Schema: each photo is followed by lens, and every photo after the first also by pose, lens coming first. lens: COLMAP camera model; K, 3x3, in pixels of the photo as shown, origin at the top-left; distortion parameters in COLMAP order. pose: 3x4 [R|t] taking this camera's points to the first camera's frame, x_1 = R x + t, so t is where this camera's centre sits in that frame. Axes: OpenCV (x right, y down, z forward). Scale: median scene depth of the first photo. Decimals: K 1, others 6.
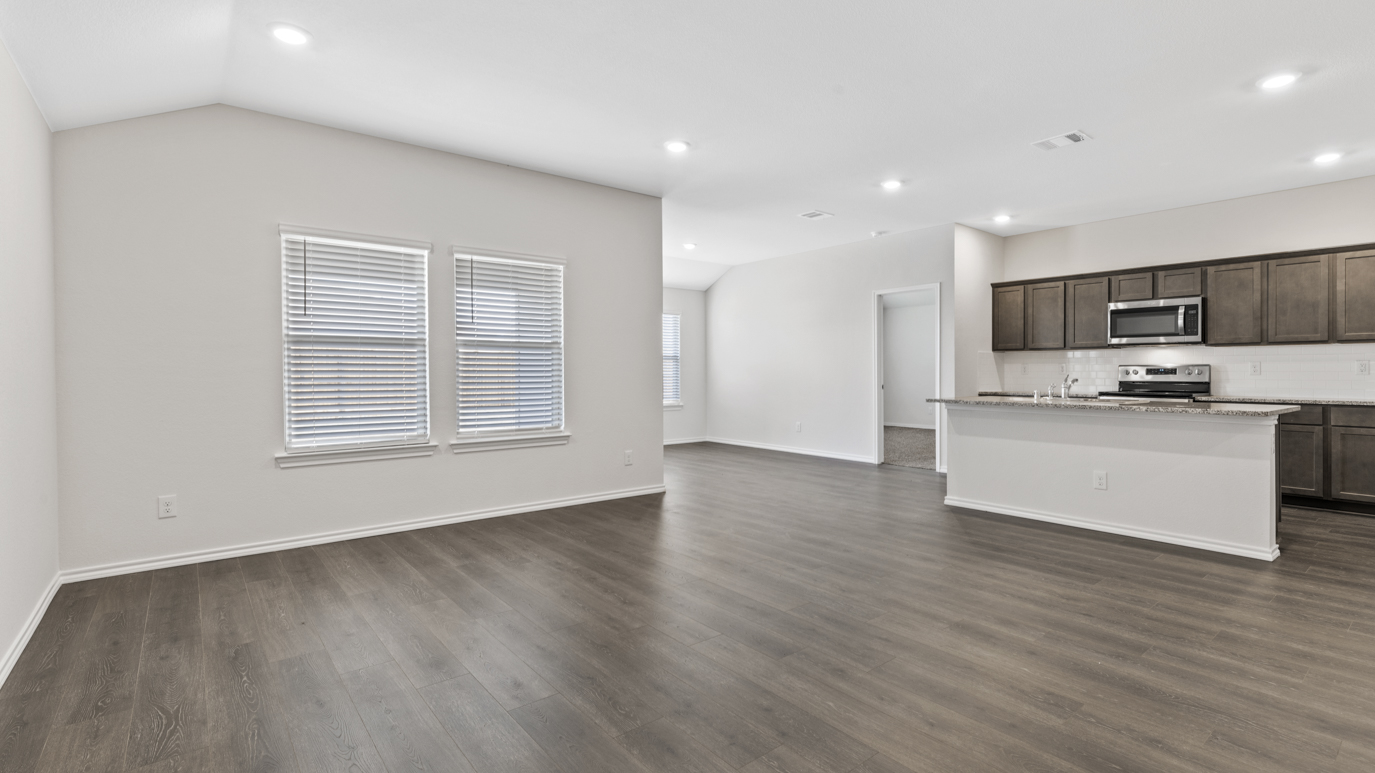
lens RADIAL K [[626.4, 0, 698.5], [0, 626.4, 370.3], [0, 0, 1]] dist [0.004309, -0.000564]
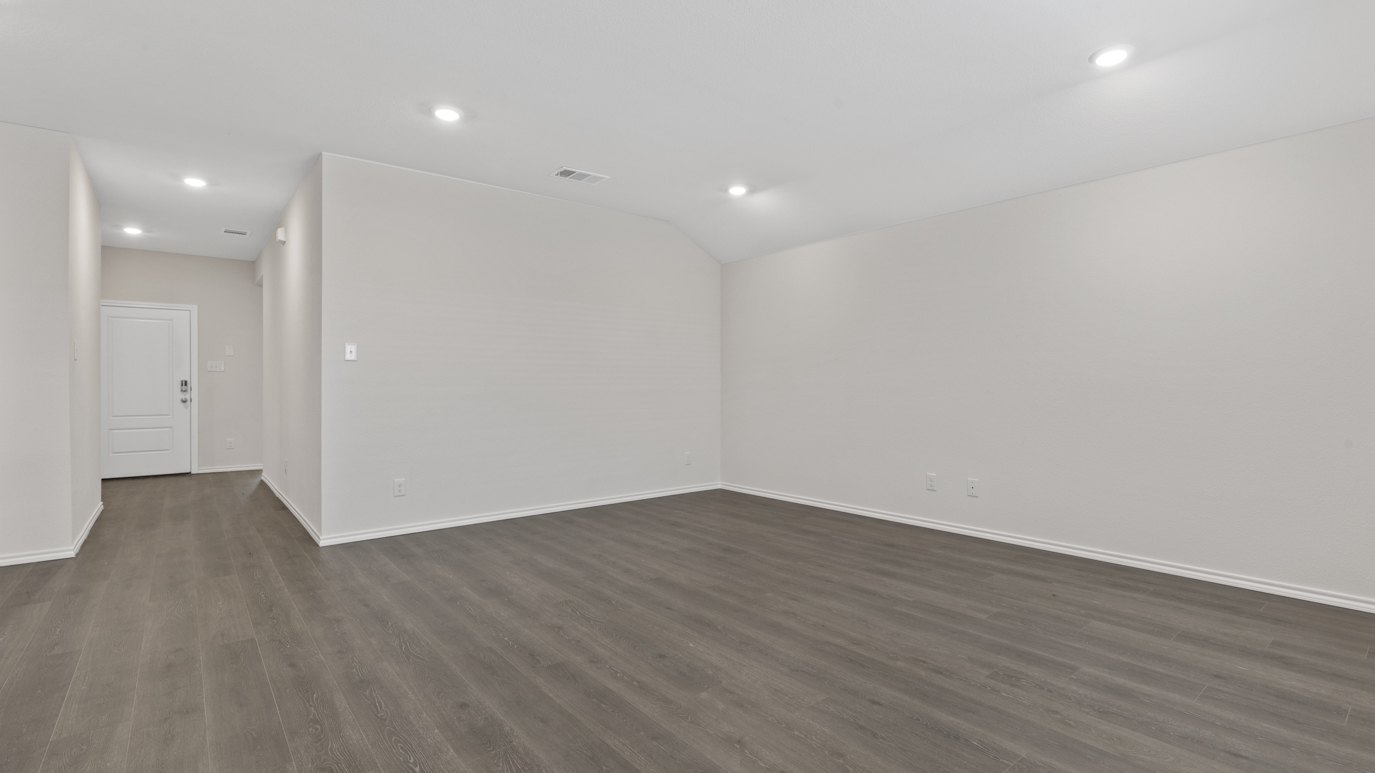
lens RADIAL K [[626.4, 0, 707.1], [0, 626.4, 381.7], [0, 0, 1]] dist [0.004309, -0.000564]
pose [[-0.999837, 0.004184, -0.017538, 0.020467], [0.004199, 0.999991, -0.000796, 0.000470], [0.017534, -0.000869, -0.999846, 1.135486]]
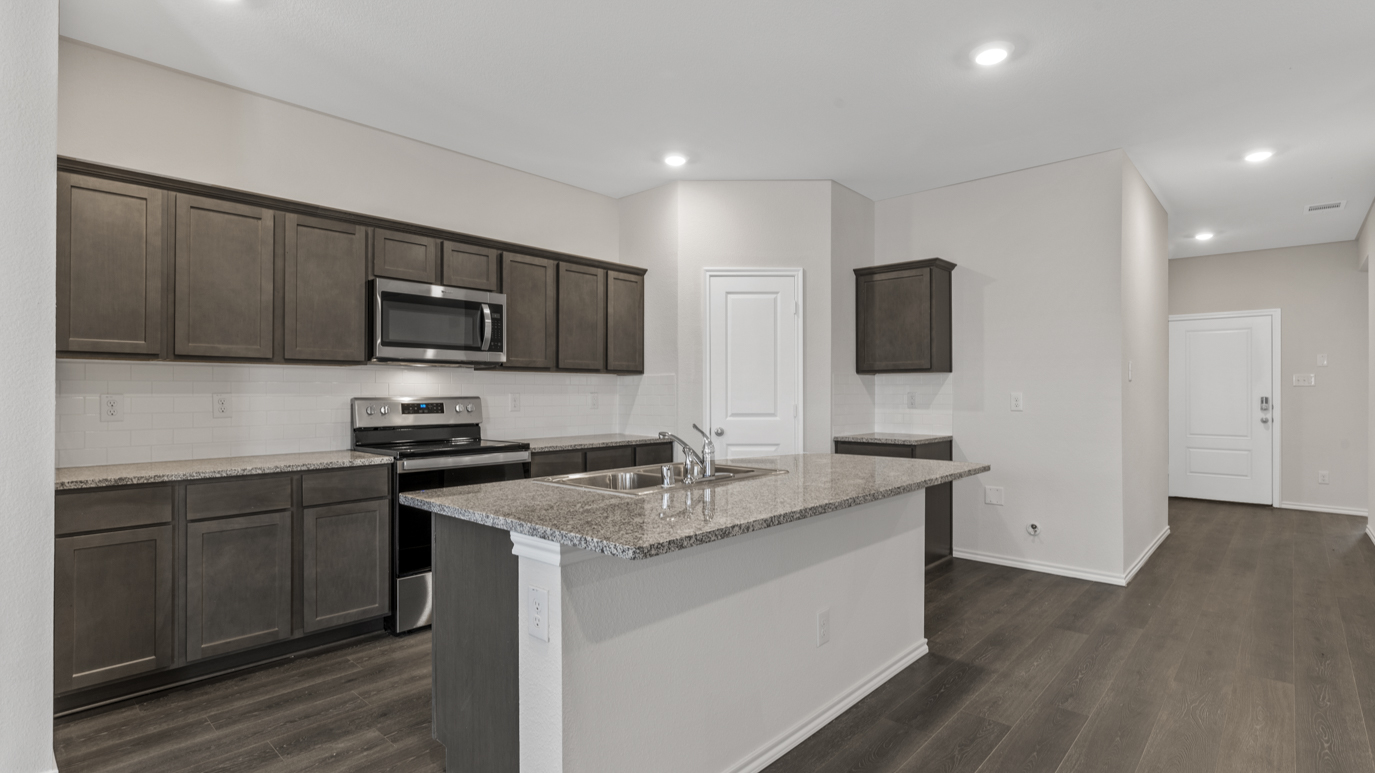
lens RADIAL K [[649.3, 0, 703.1], [0, 649.3, 390.6], [0, 0, 1]] dist [0.002181, -0.002873]
pose [[-0.154312, 0.004369, 0.988012, 0.100421], [-0.001091, 0.999989, -0.004592, -0.014354], [-0.988021, -0.001787, -0.154306, 0.965699]]
